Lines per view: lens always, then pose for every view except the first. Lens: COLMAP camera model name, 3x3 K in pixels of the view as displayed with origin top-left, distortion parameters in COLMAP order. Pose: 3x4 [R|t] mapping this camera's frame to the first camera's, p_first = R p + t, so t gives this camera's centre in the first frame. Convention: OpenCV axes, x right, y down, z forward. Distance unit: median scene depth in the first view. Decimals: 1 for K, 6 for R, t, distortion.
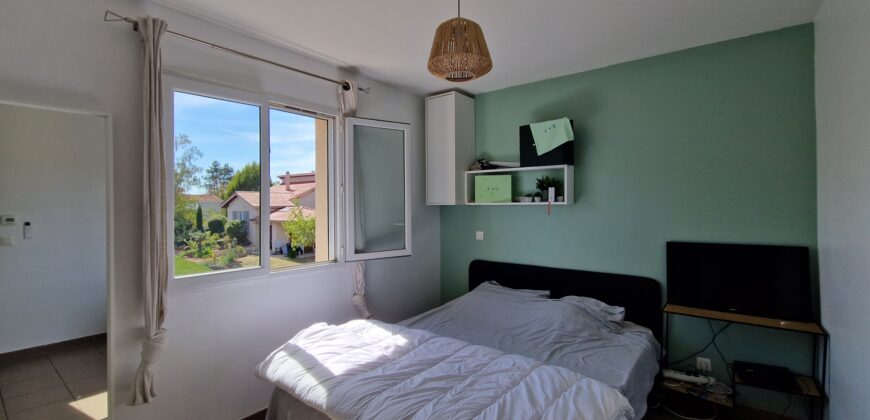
lens RADIAL K [[369.1, 0, 439.5], [0, 369.1, 201.8], [0, 0, 1]] dist [0.002562, -0.003653]
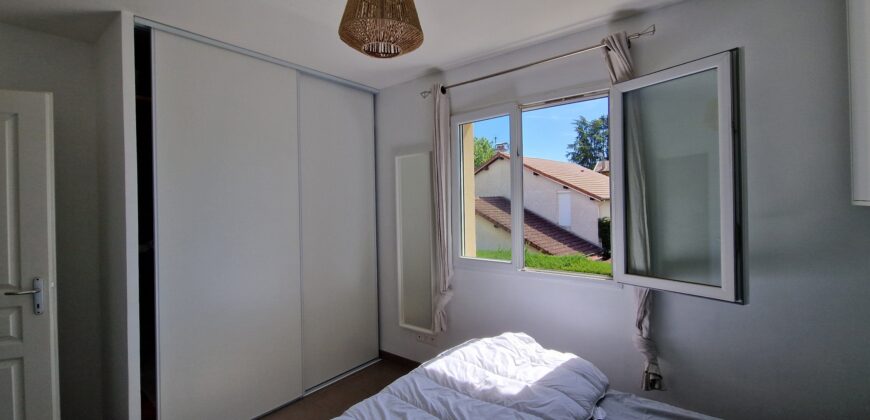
lens RADIAL K [[350.0, 0, 435.0], [0, 350.0, 210.0], [0, 0, 1]] dist [-0.000016, -0.000130]
pose [[0.016452, 0.011684, -0.999796, 0.593469], [0.008885, 0.999891, 0.011831, 0.008498], [0.999825, -0.009078, 0.016346, 0.845689]]
